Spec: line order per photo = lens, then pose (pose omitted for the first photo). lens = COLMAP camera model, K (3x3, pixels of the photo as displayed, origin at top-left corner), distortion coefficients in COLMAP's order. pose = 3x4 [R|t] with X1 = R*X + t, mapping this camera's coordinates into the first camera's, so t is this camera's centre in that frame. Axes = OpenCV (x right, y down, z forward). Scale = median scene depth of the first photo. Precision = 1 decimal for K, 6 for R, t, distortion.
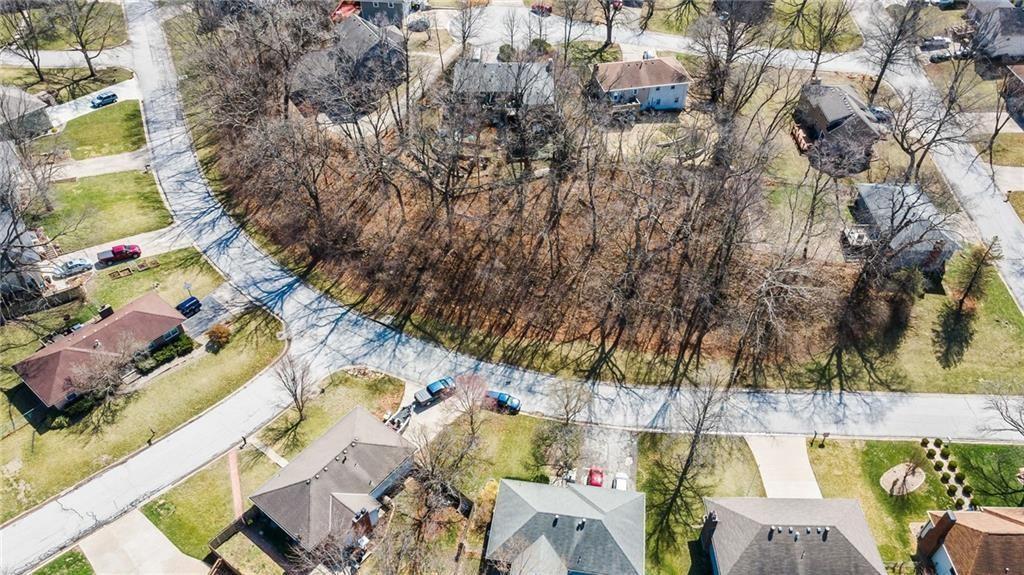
lens RADIAL K [[743.3, 0, 512.4], [0, 743.3, 285.2], [0, 0, 1]] dist [0.022654, 0.011748]
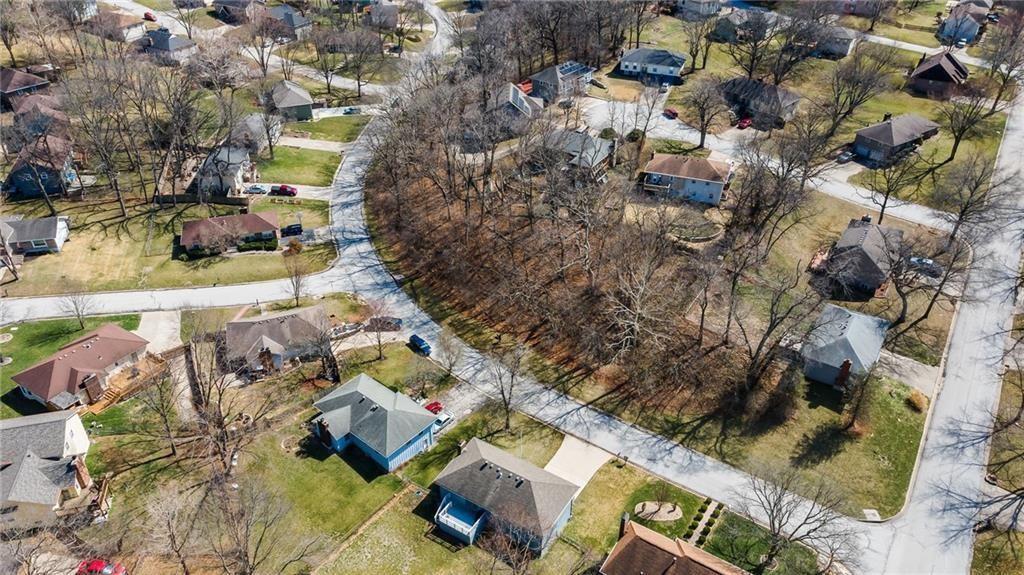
lens RADIAL K [[743.3, 0, 512.1], [0, 743.3, 287.7], [0, 0, 1]] dist [0.022654, 0.011748]
pose [[0.849683, 0.292362, -0.438821, 0.611482], [-0.358900, 0.930350, -0.075094, 0.092802], [0.386302, 0.221299, 0.895431, -0.128590]]
